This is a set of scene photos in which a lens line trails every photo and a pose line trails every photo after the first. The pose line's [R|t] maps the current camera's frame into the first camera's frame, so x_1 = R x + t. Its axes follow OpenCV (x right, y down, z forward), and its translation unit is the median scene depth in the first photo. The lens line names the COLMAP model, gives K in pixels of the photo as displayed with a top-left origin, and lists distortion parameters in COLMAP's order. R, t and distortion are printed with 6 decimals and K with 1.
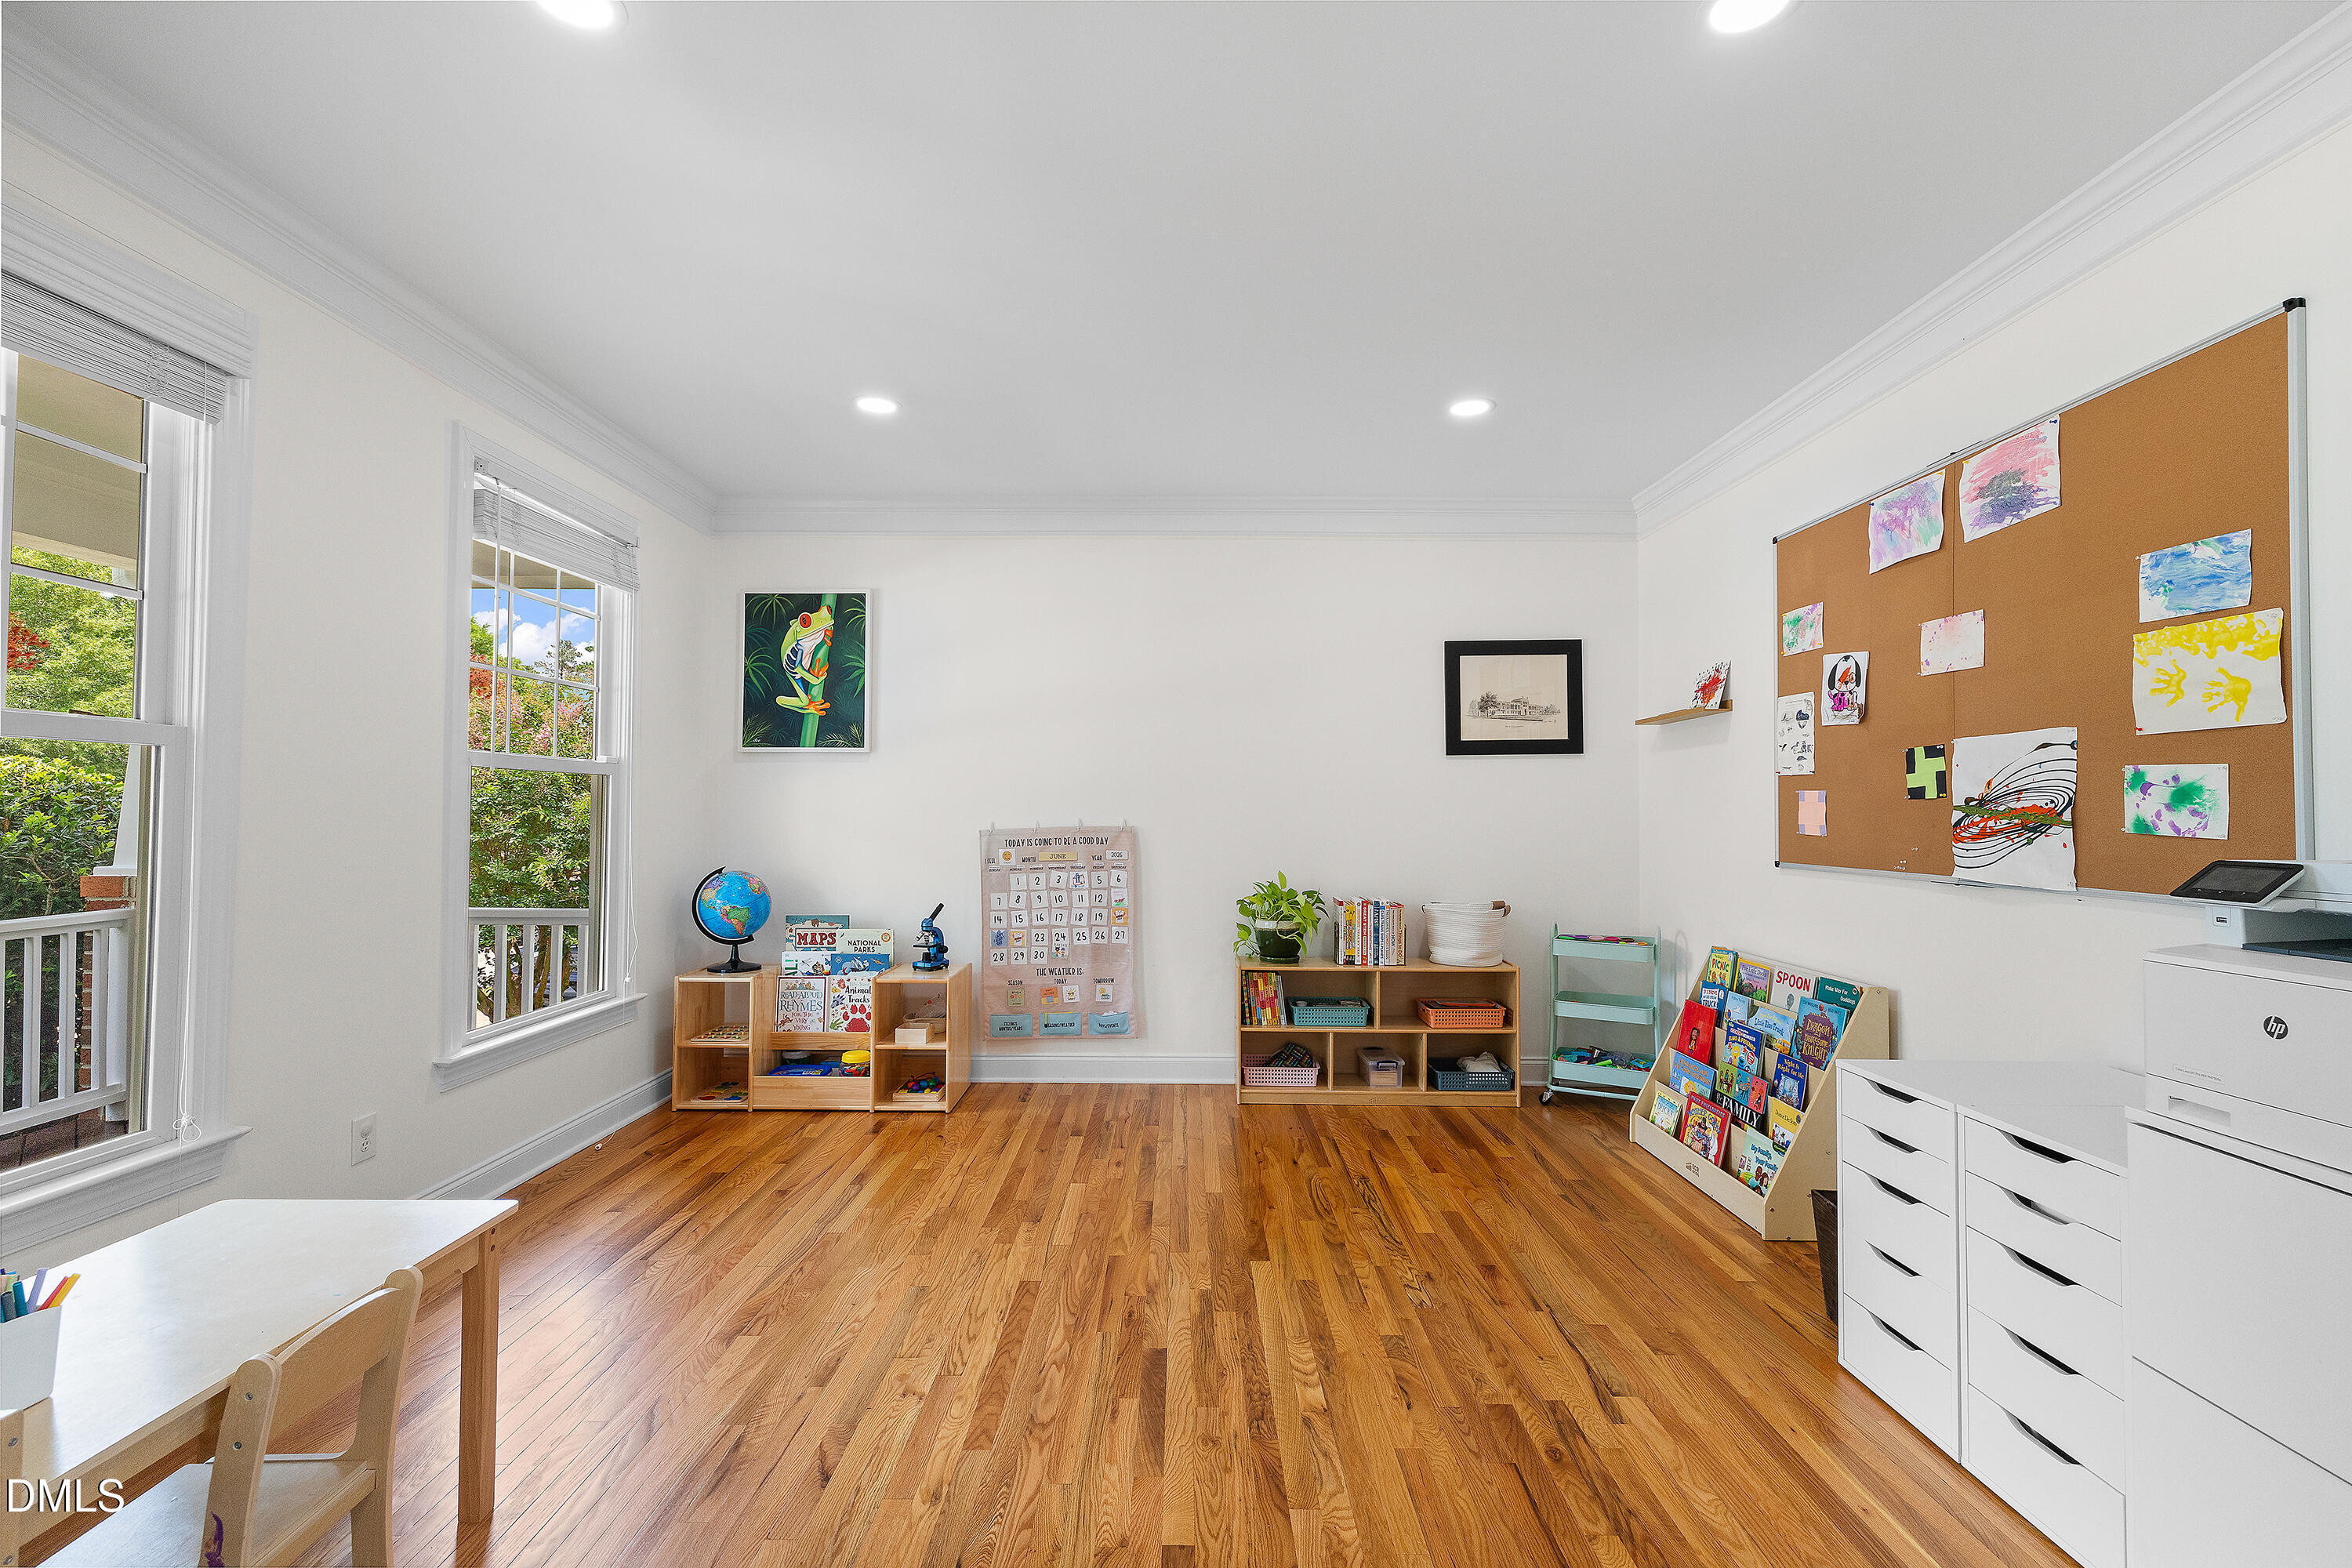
lens RADIAL K [[1018.3, 0, 1174.7], [0, 1018.3, 789.9], [0, 0, 1]] dist [0.000970, -0.000393]
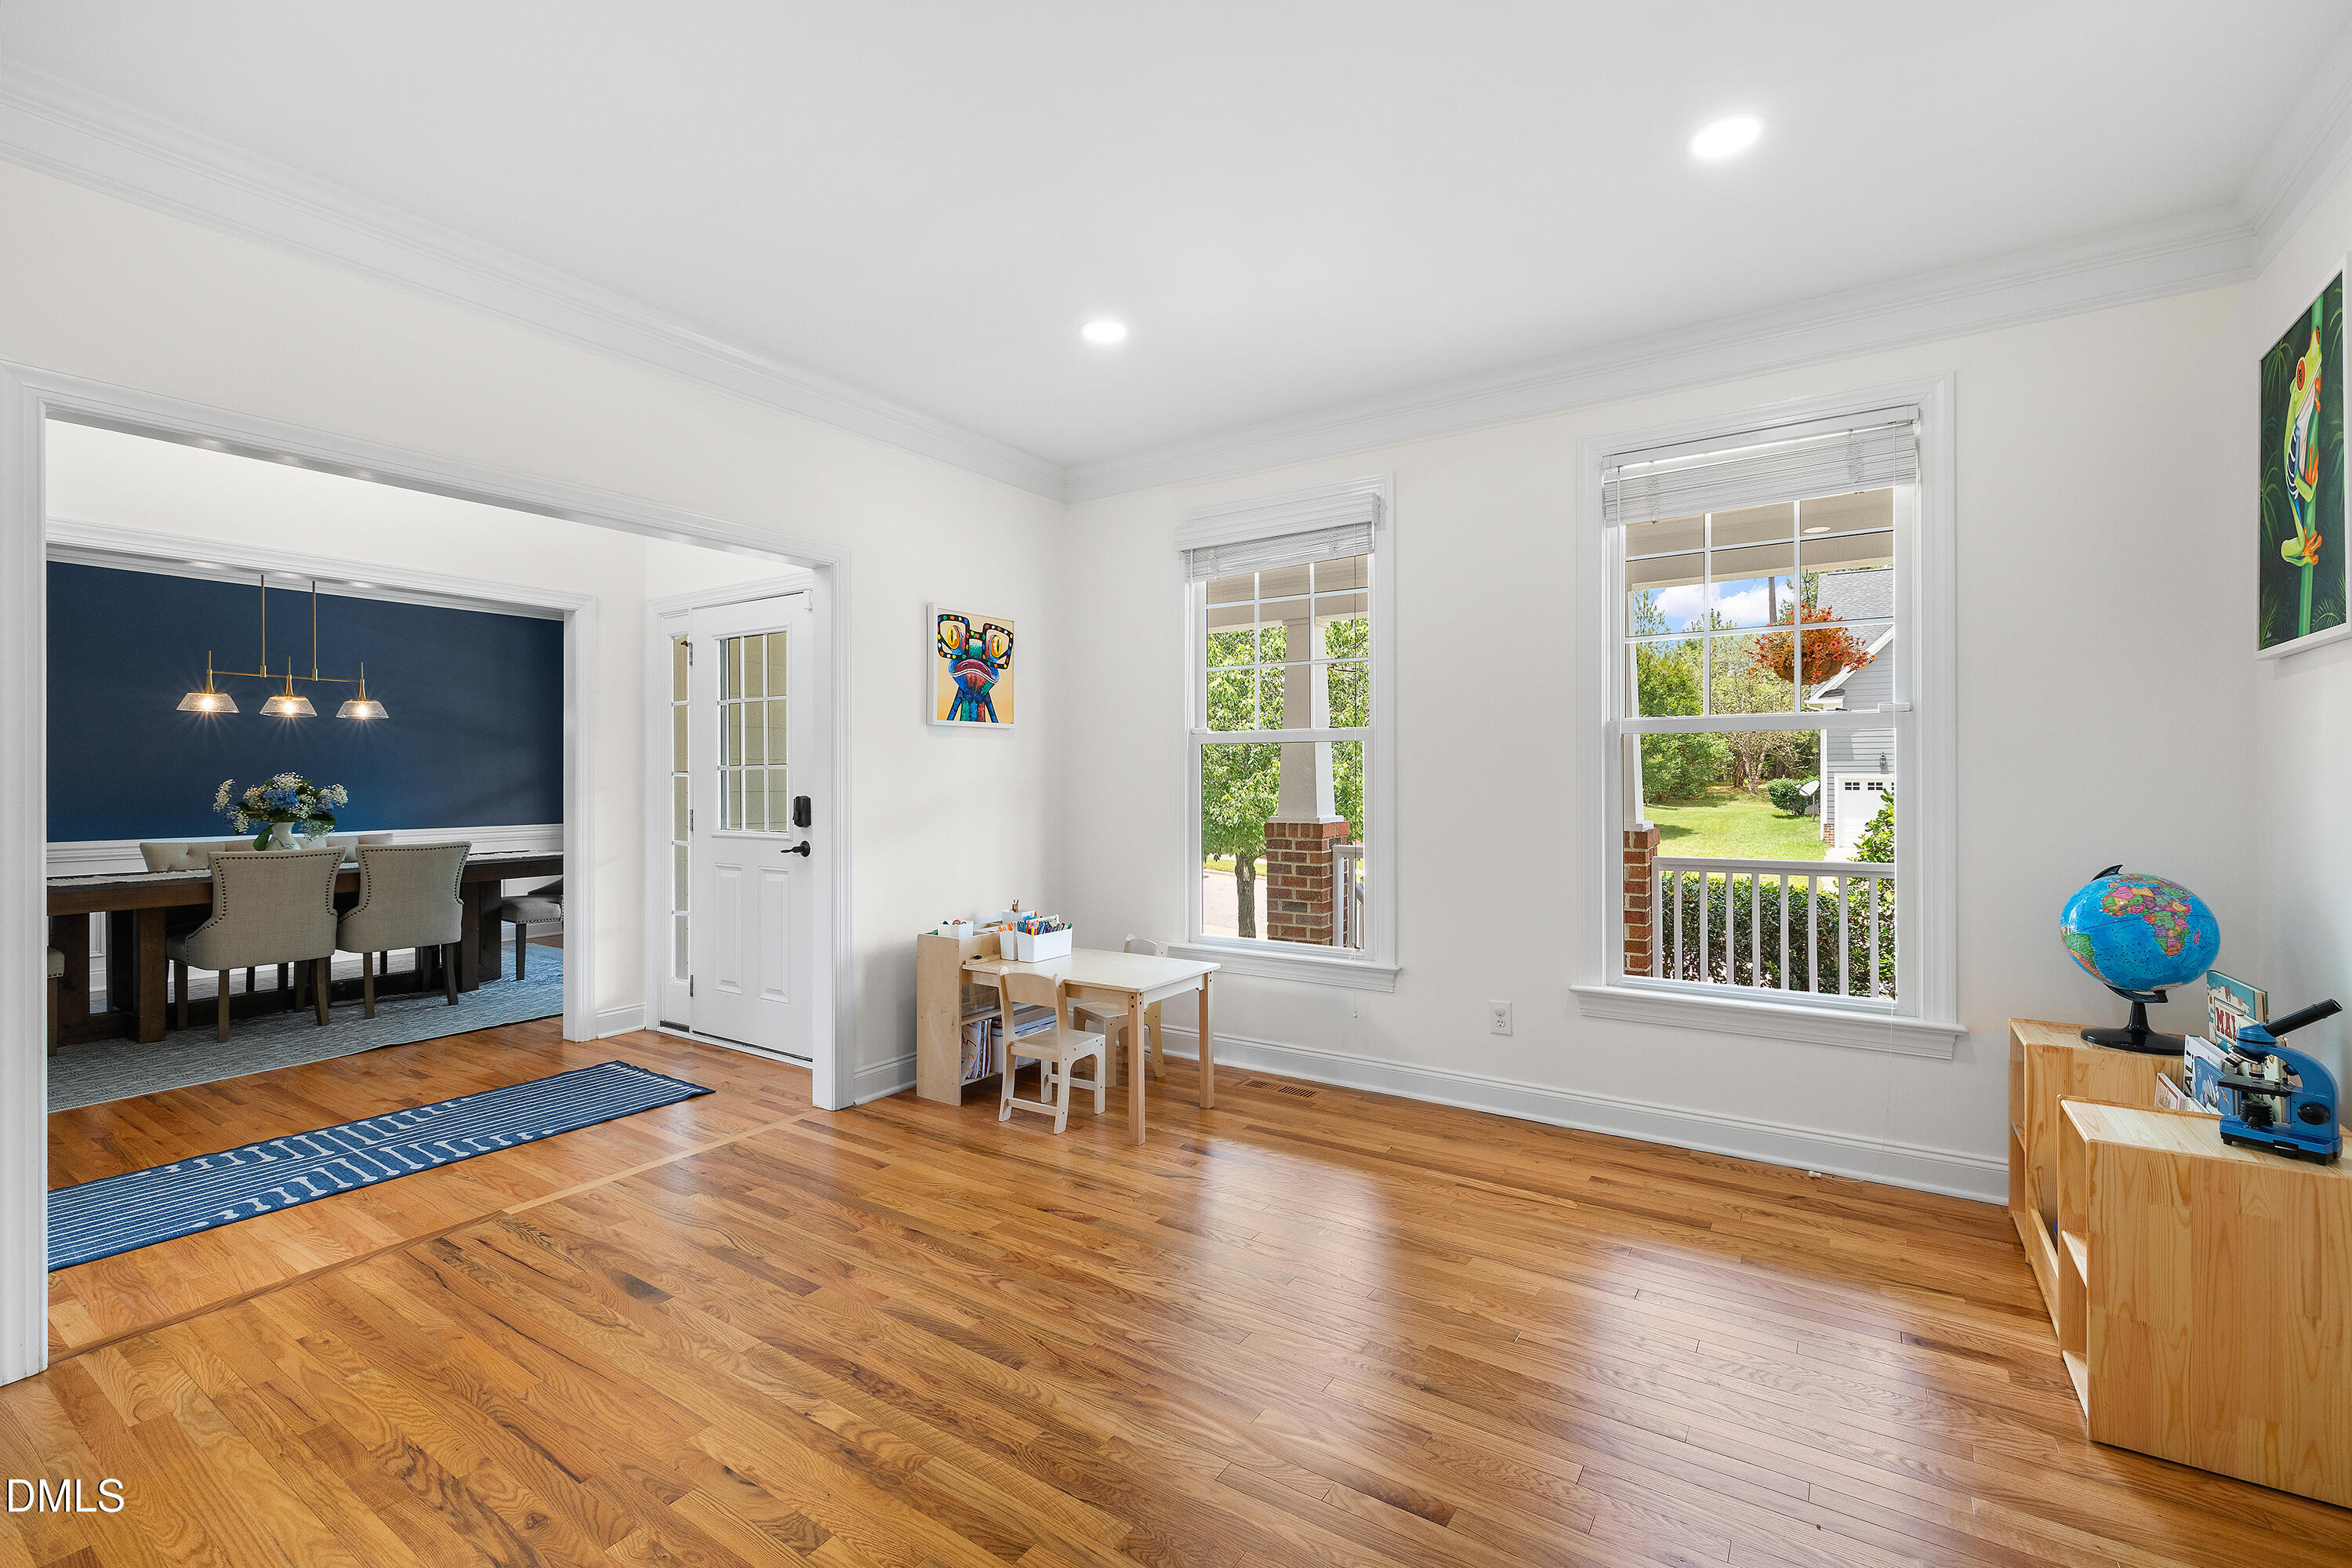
lens RADIAL K [[1018.3, 0, 1179.9], [0, 1018.3, 778.8], [0, 0, 1]] dist [0.000970, -0.000393]
pose [[-0.547317, -0.001646, -0.836924, 0.683565], [0.019211, 0.999710, -0.014529, 0.045154], [0.836705, -0.024030, -0.547127, 1.667705]]
